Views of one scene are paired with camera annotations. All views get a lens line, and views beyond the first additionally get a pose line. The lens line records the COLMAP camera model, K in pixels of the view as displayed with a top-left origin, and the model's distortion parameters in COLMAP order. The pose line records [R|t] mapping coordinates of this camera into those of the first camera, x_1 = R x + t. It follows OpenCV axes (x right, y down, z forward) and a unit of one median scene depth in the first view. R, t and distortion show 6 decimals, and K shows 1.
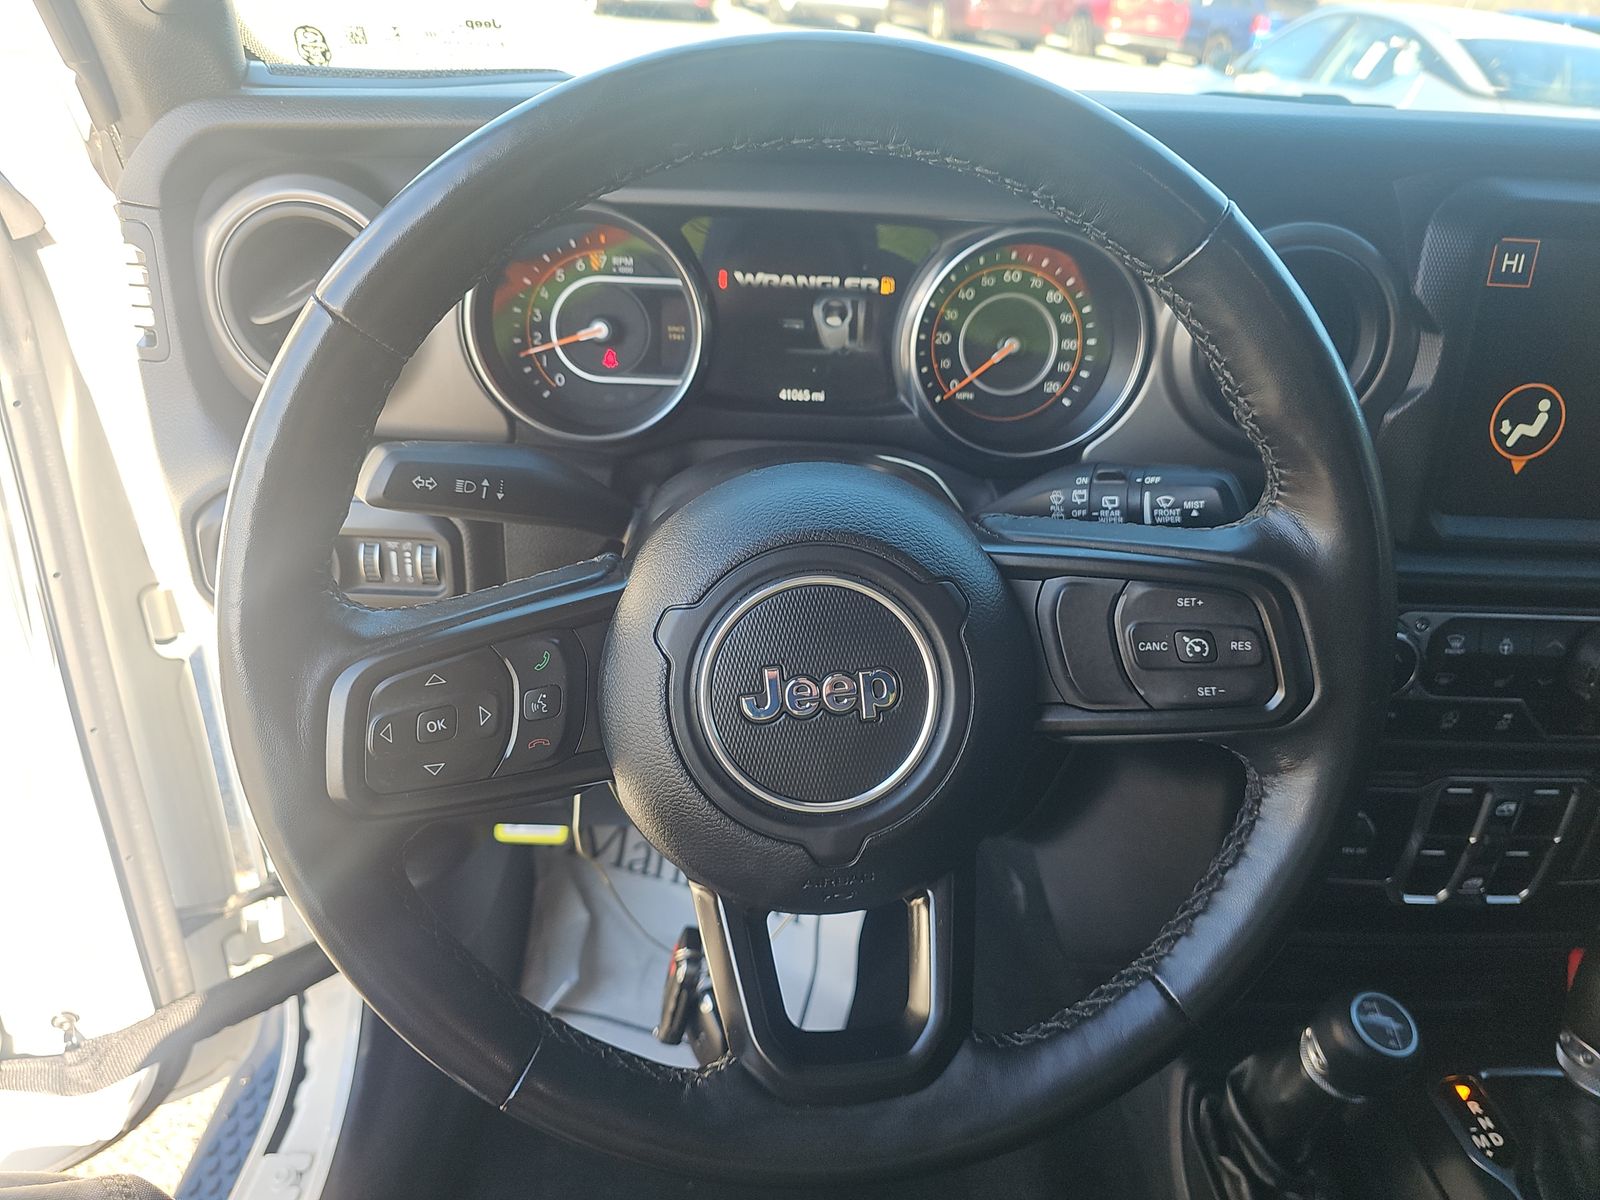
lens RADIAL K [[1080.1, 0, 805.7], [0, 1080.1, 593.7], [0, 0, 1]] dist [0.024383, -0.043954]
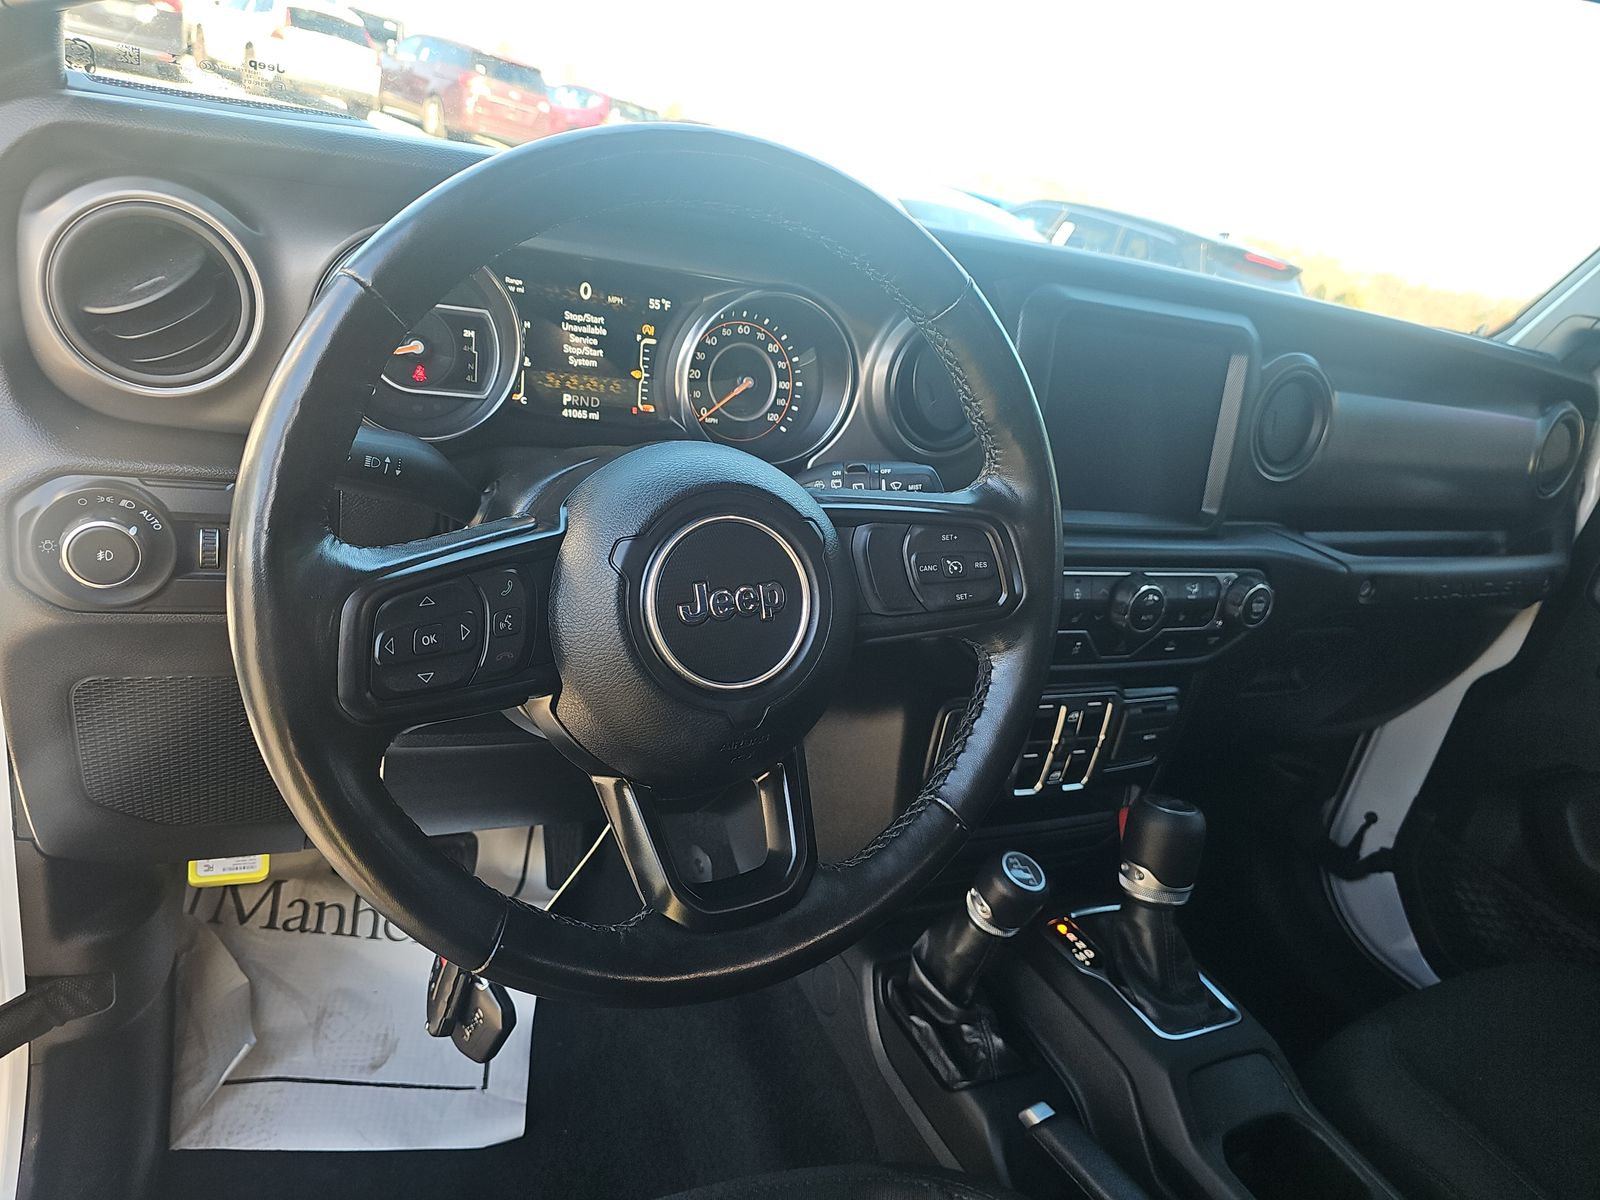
lens RADIAL K [[1080.1, 0, 802.6], [0, 1080.1, 599.5], [0, 0, 1]] dist [0.024383, -0.043954]
pose [[0.899271, -0.030017, 0.436360, -0.318994], [0.066192, 0.995492, -0.067931, 0.120347], [-0.432354, 0.089972, 0.897204, -0.164339]]
